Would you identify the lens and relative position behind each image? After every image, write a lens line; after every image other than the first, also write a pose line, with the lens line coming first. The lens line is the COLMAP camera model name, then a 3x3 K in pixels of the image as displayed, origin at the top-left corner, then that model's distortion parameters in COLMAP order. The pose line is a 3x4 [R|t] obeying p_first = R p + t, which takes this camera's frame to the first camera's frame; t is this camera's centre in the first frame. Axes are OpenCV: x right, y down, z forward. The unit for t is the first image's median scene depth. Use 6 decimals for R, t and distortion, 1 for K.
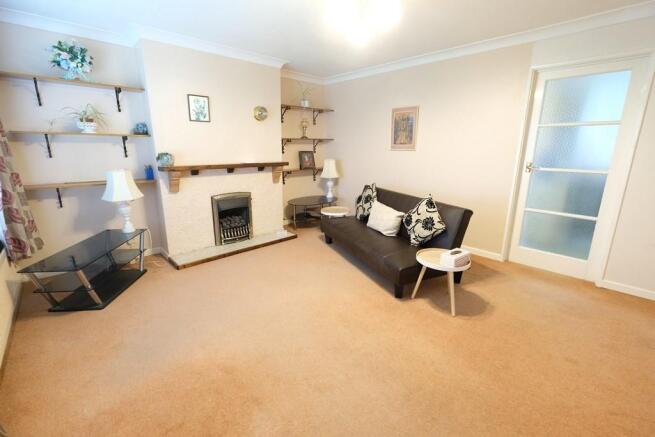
lens RADIAL K [[285.8, 0, 328.1], [0, 285.8, 217.7], [0, 0, 1]] dist [-0.000904, -0.000048]
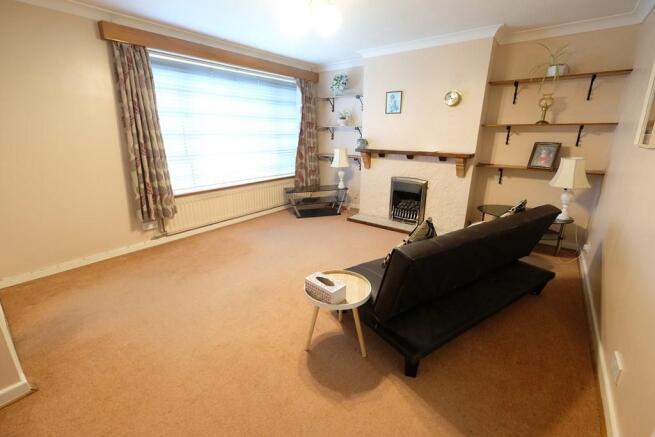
lens RADIAL K [[285.8, 0, 328.6], [0, 285.8, 216.7], [0, 0, 1]] dist [-0.000904, -0.000048]
pose [[0.145599, 0.288328, -0.946397, 0.710390], [-0.239364, 0.938438, 0.249078, -0.149599], [0.959951, 0.190268, 0.205651, 0.525338]]
